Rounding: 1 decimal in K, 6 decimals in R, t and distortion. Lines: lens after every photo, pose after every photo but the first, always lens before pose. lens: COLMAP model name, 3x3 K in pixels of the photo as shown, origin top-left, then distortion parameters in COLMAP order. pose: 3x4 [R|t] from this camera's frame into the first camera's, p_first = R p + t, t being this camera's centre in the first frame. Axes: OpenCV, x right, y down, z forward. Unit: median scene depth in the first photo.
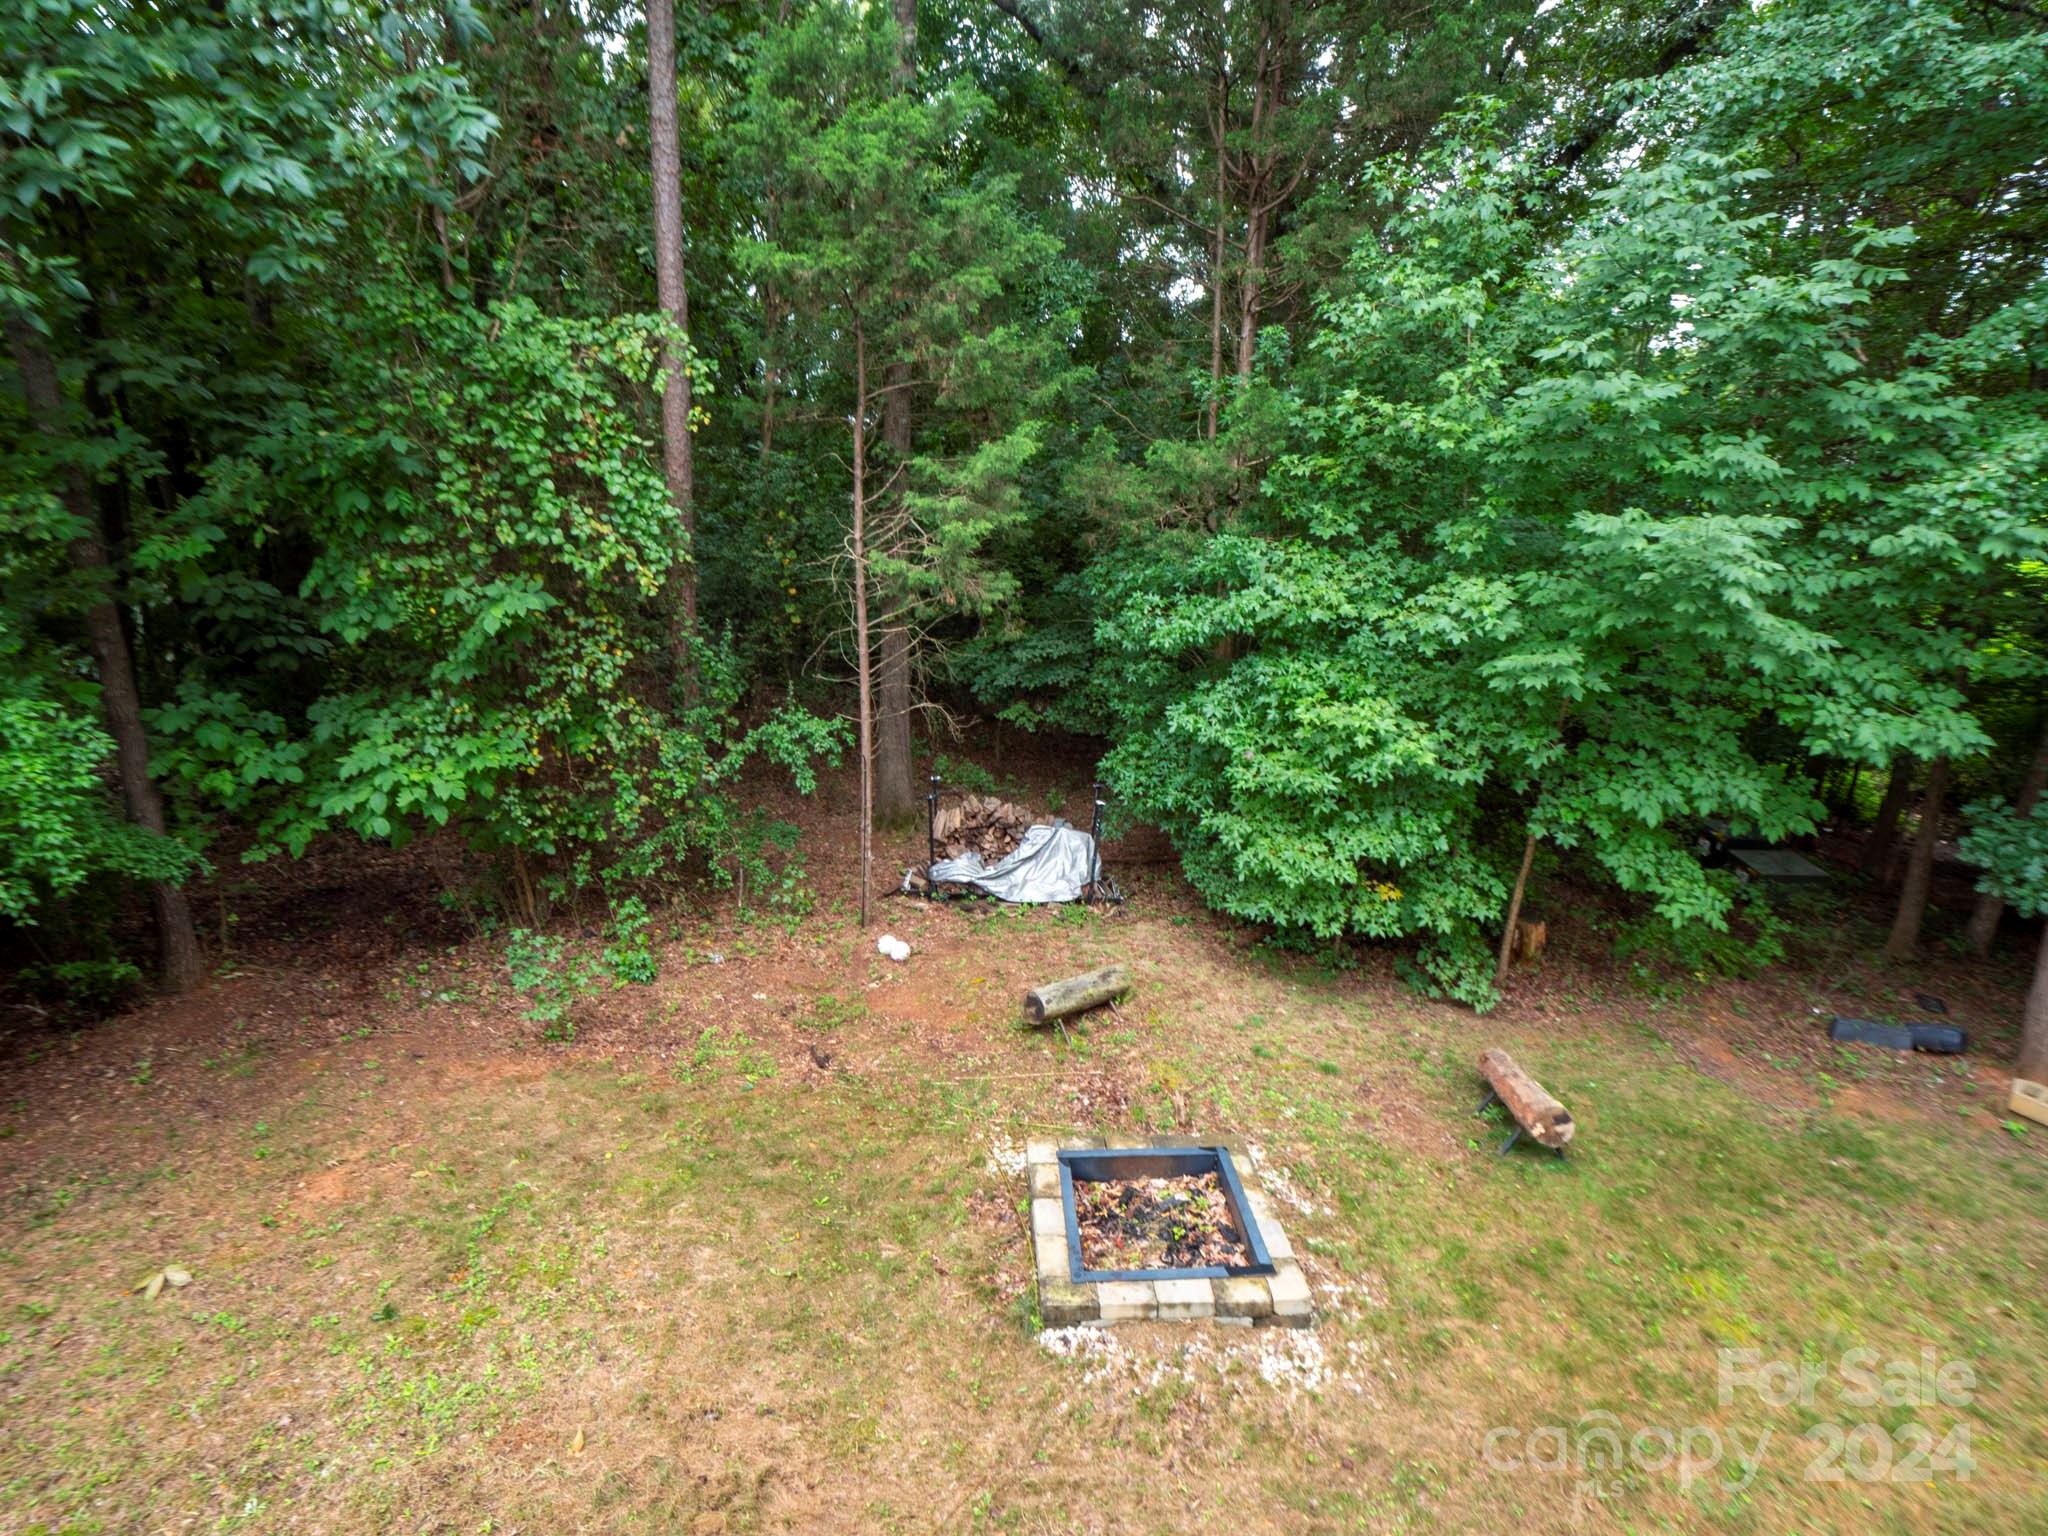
lens RADIAL K [[964.1, 0, 986.8], [0, 964.1, 780.0], [0, 0, 1]] dist [-0.012365, -0.001582]
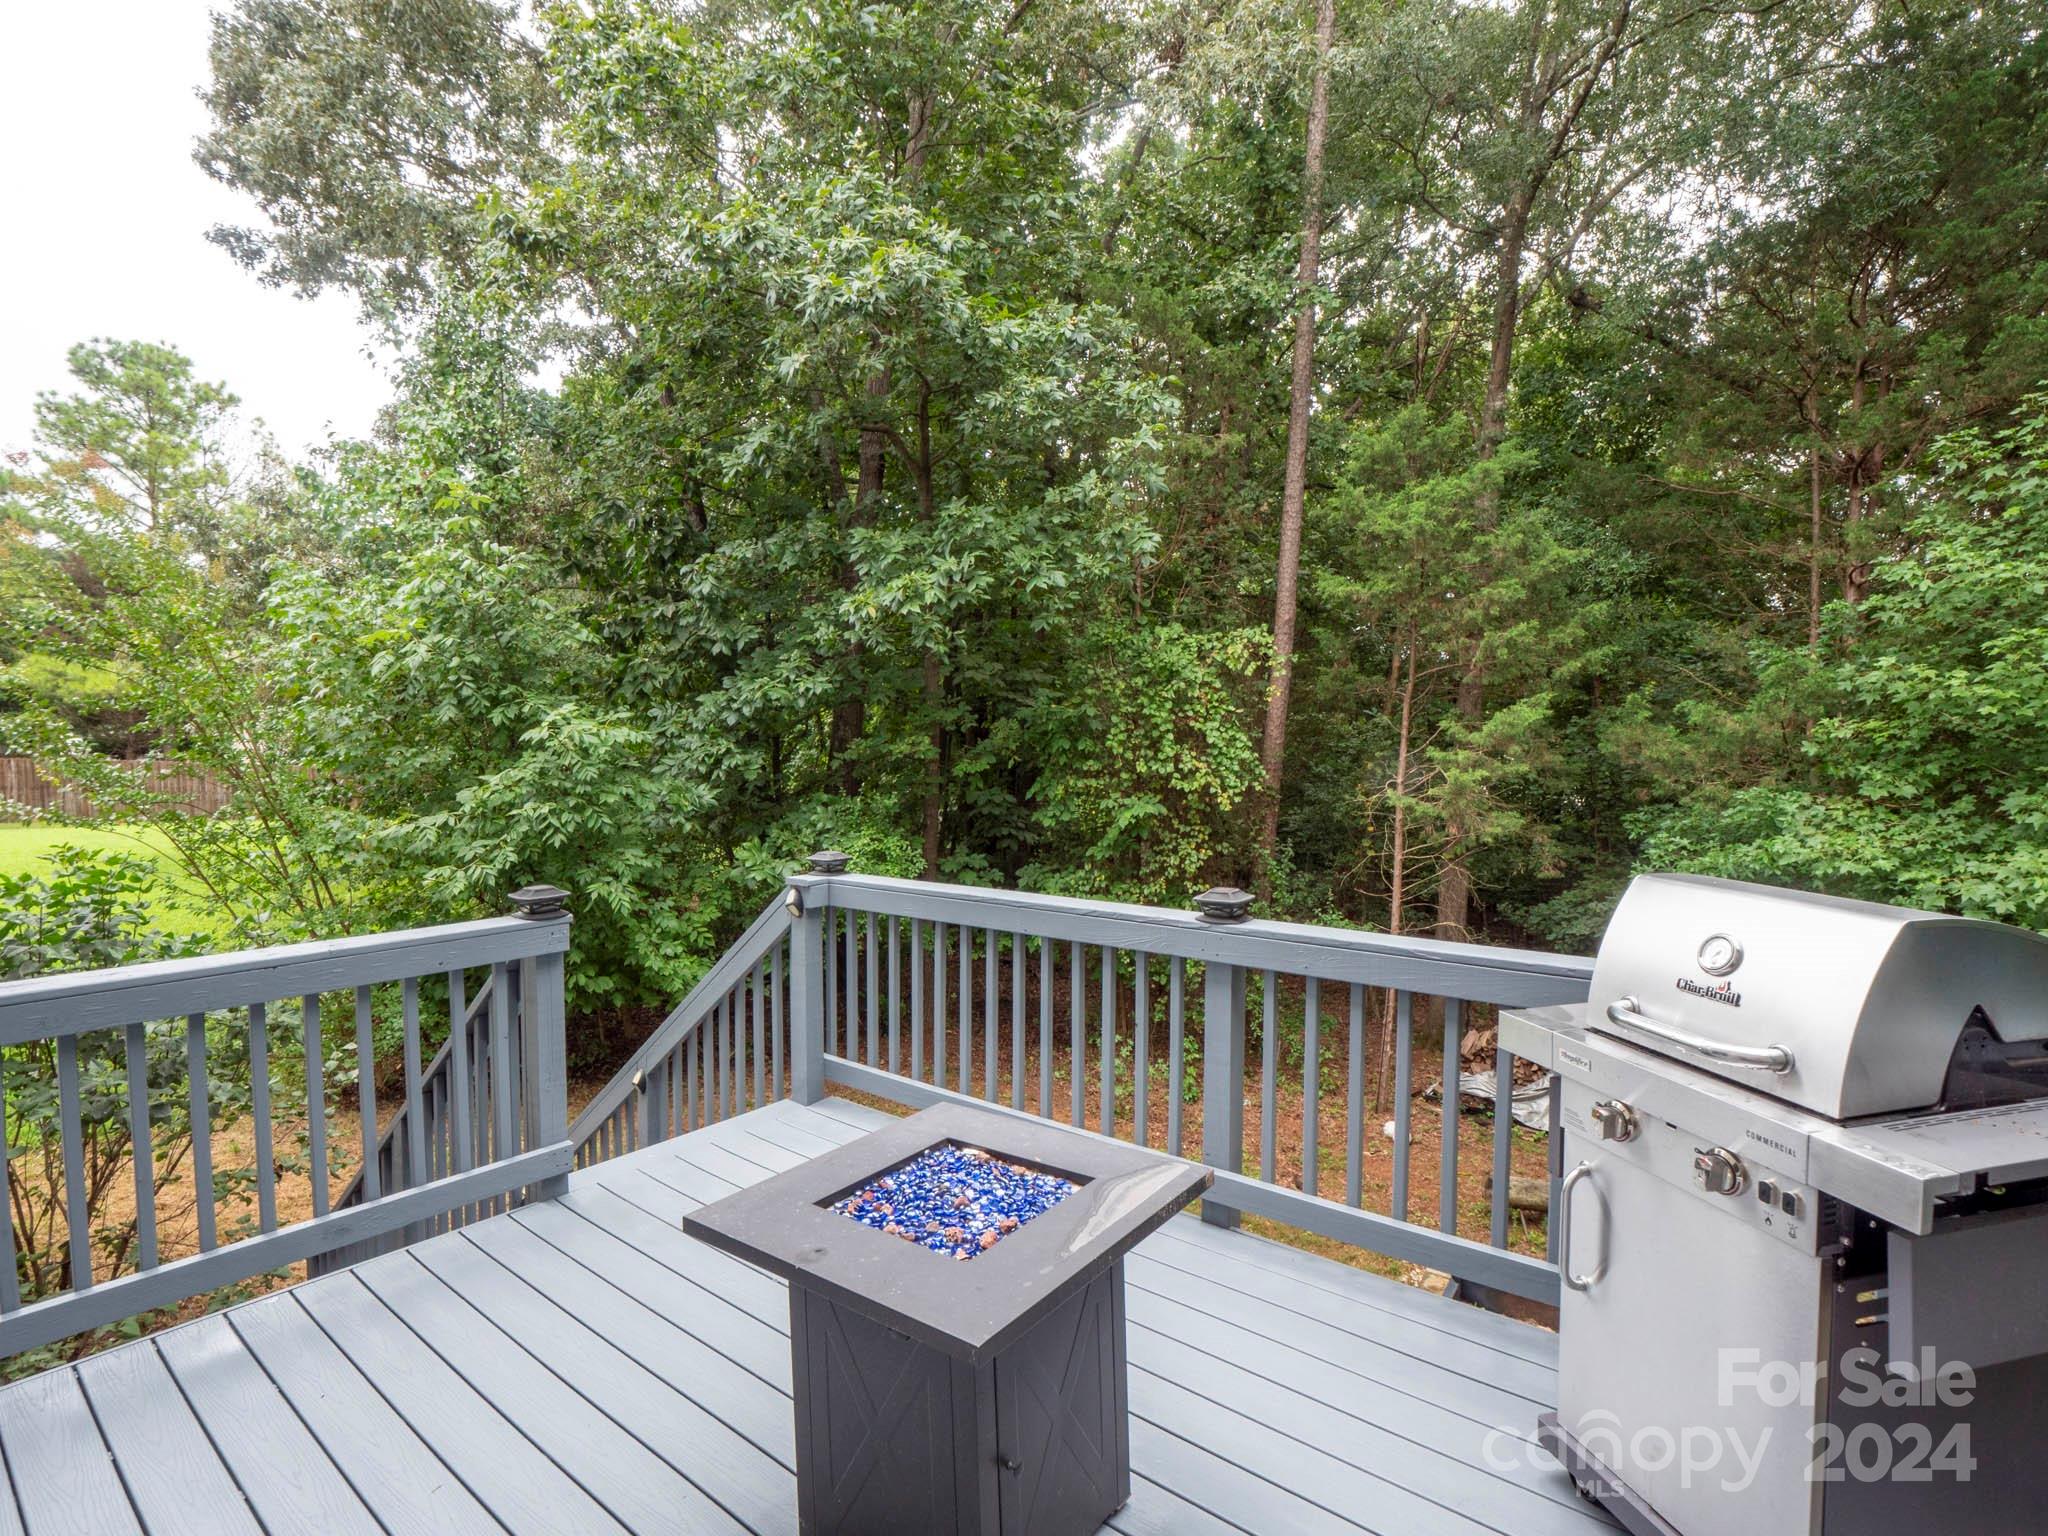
lens RADIAL K [[964.1, 0, 1021.5], [0, 964.1, 776.7], [0, 0, 1]] dist [-0.012365, -0.001582]
pose [[0.817564, 0.034321, -0.574814, 0.228375], [-0.184650, 0.961135, -0.205243, 0.111339], [0.545429, 0.273938, 0.792127, -0.325537]]
